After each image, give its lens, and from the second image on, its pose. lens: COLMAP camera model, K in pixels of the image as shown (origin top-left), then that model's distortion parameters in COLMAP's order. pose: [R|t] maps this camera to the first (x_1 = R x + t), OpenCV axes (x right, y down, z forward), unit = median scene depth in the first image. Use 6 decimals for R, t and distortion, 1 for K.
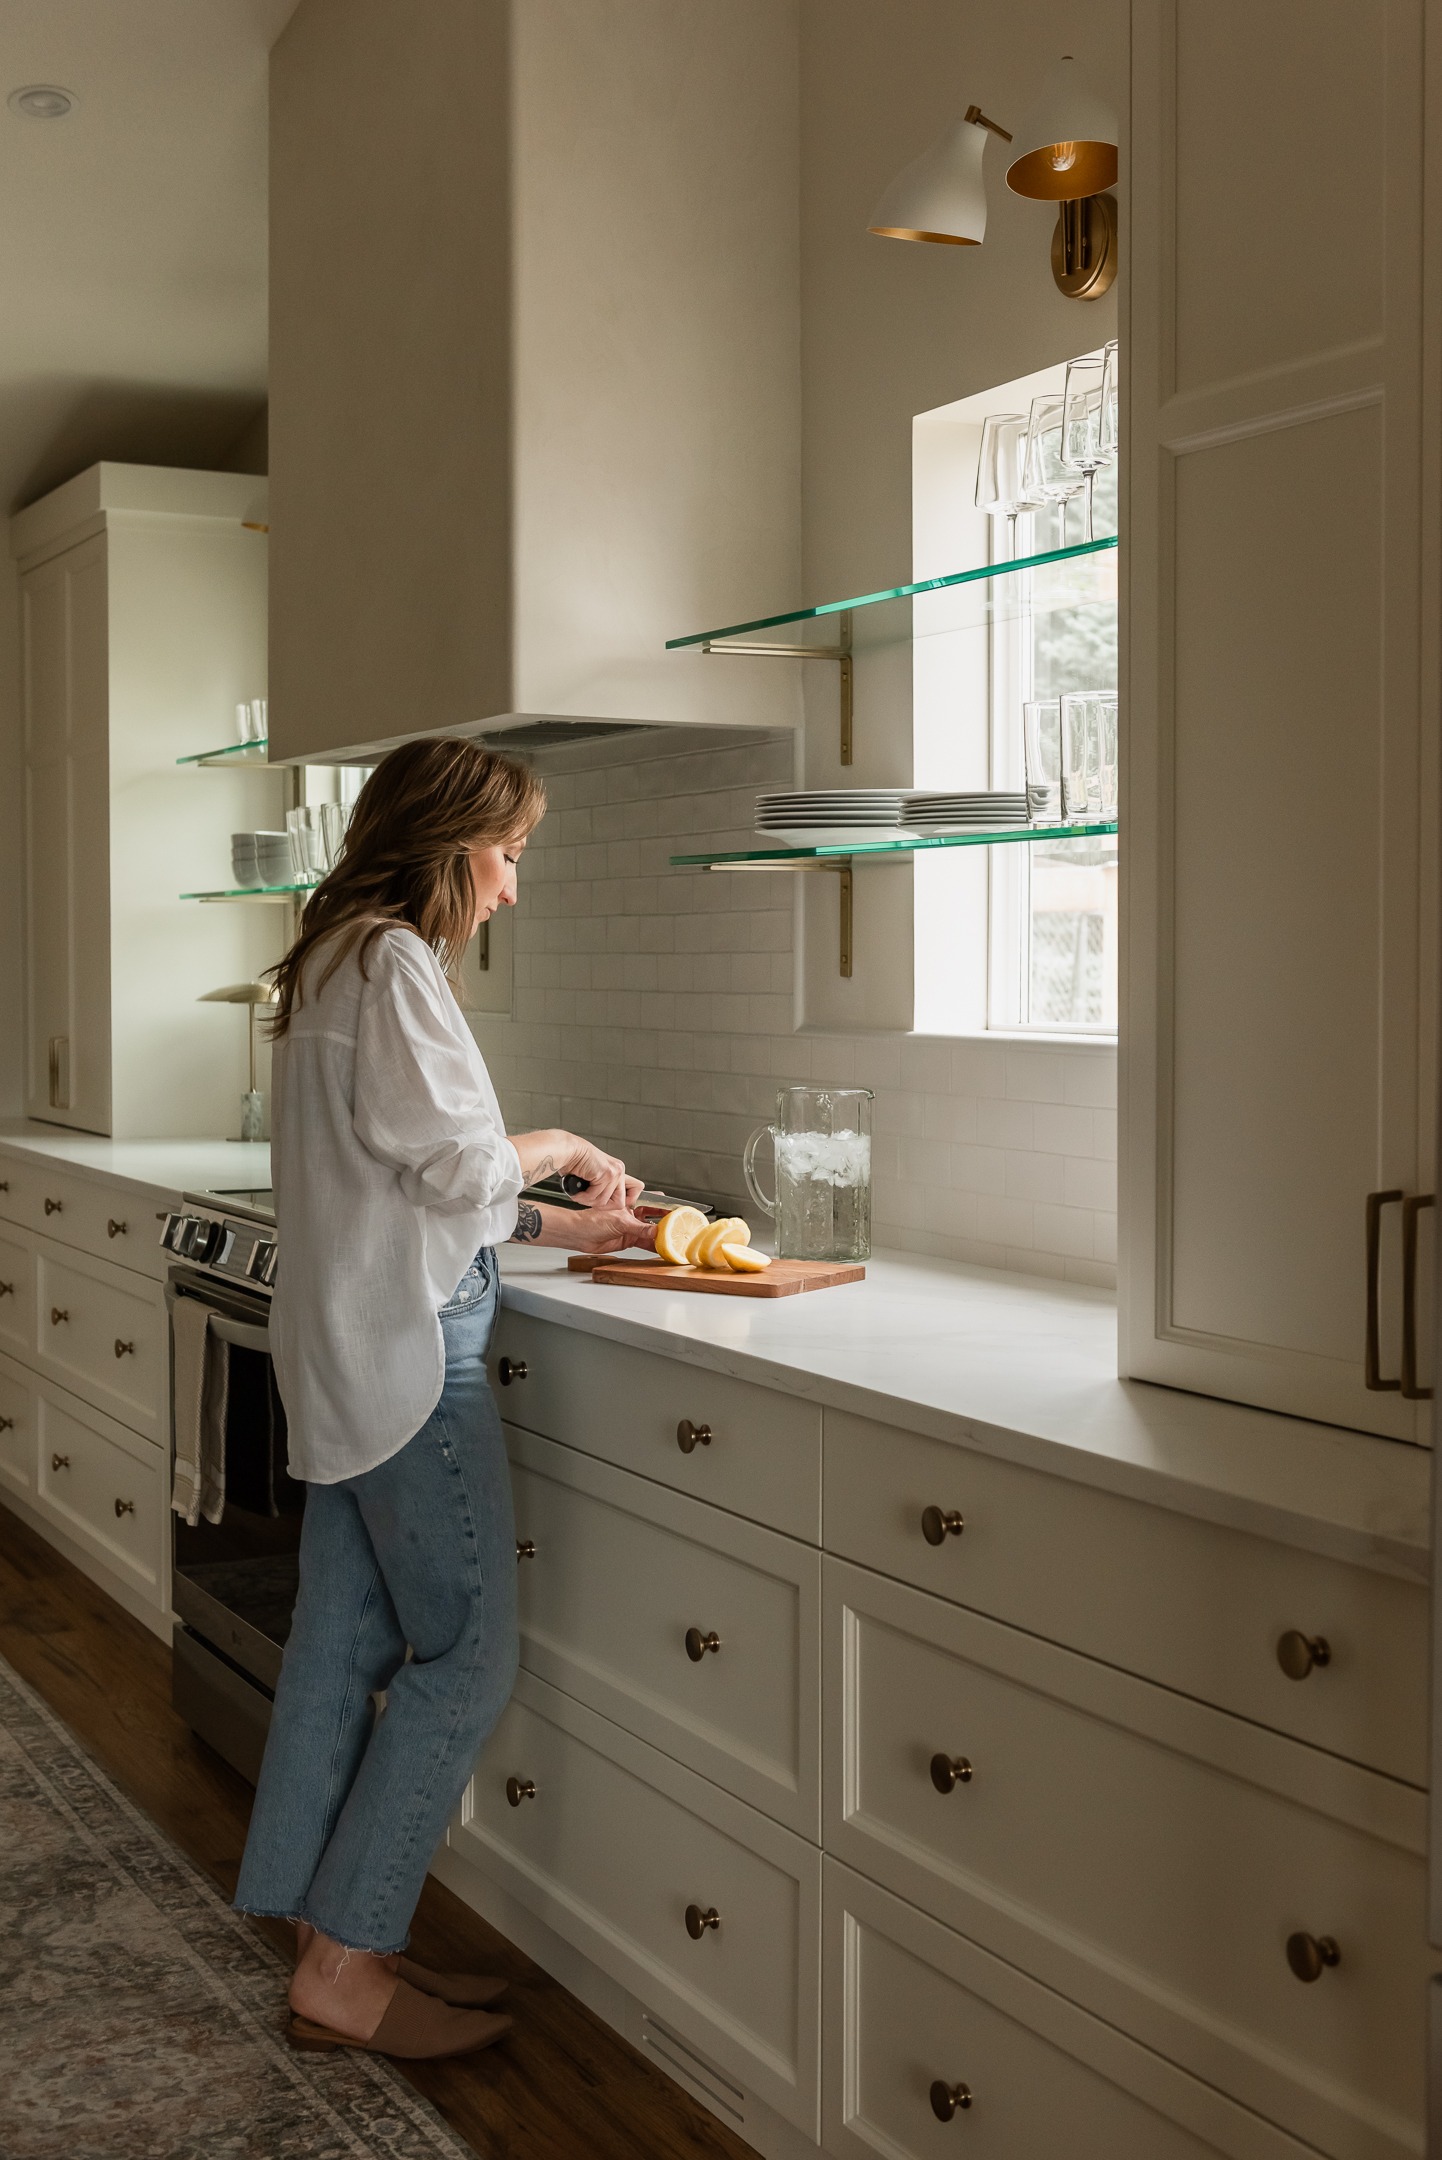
lens RADIAL K [[2614.5, 0, 728.1], [0, 2614.5, 1045.3], [0, 0, 1]] dist [0.007691, -0.034591]
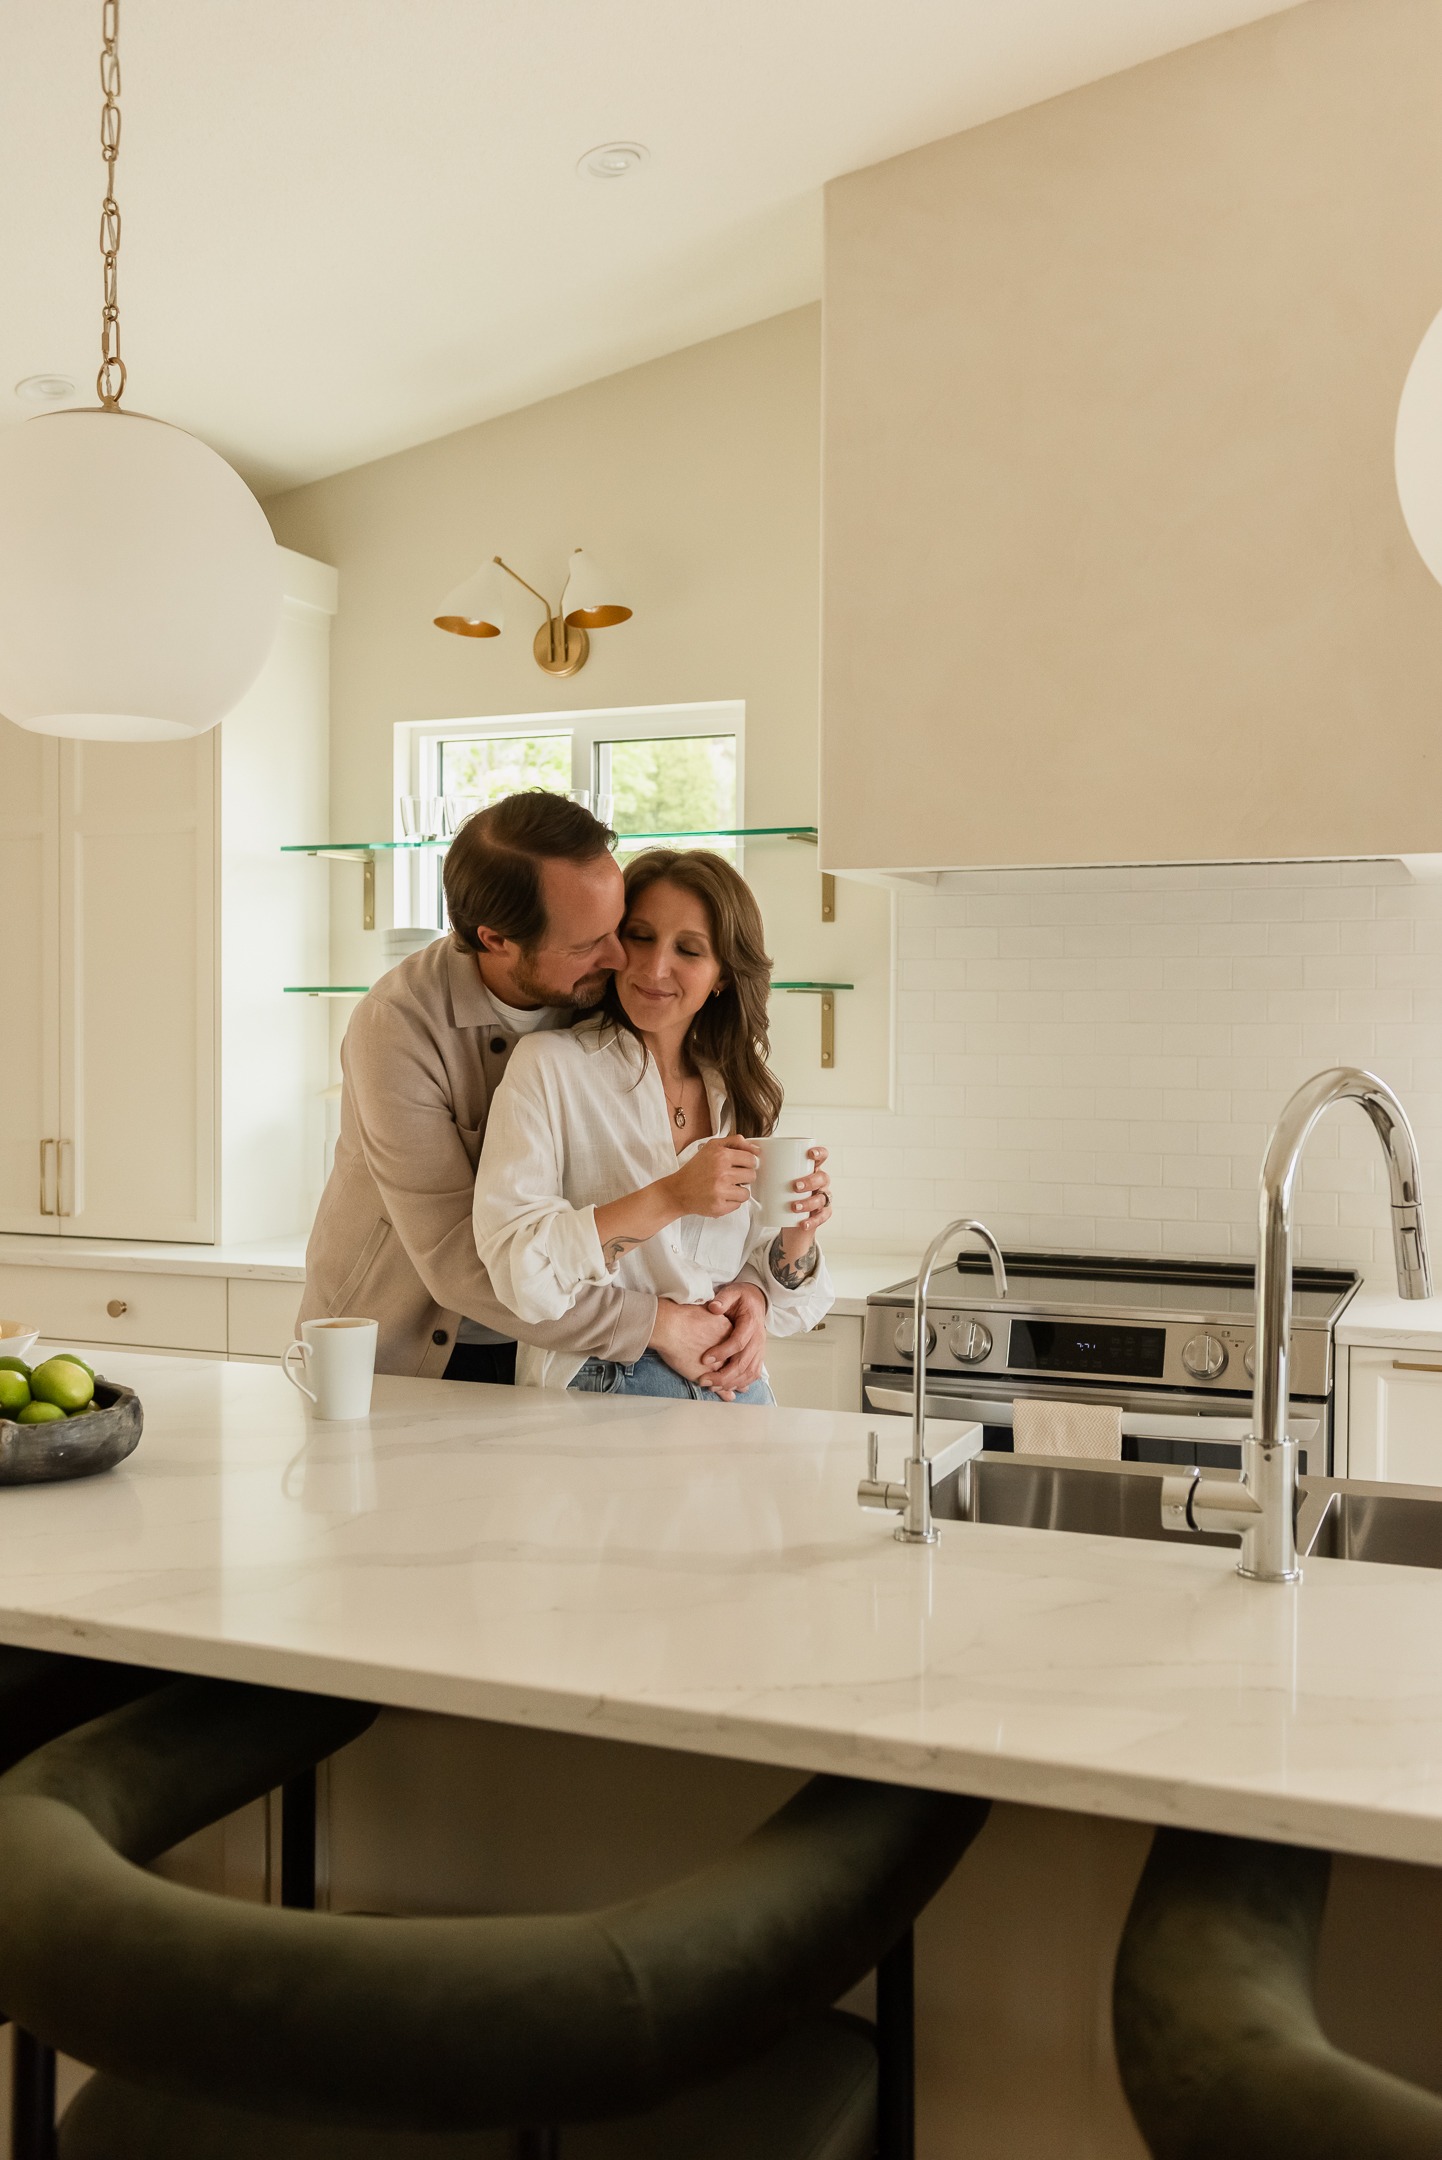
lens RADIAL K [[1969.4, 0, 721.0], [0, 1969.4, 1080.0], [0, 0, 1]] dist [-0.012058, 0.001865]
pose [[0.764870, -0.013995, 0.644033, -0.940345], [0.017237, 0.999851, 0.001257, -0.036837], [-0.643954, 0.010140, 0.764997, 0.585721]]
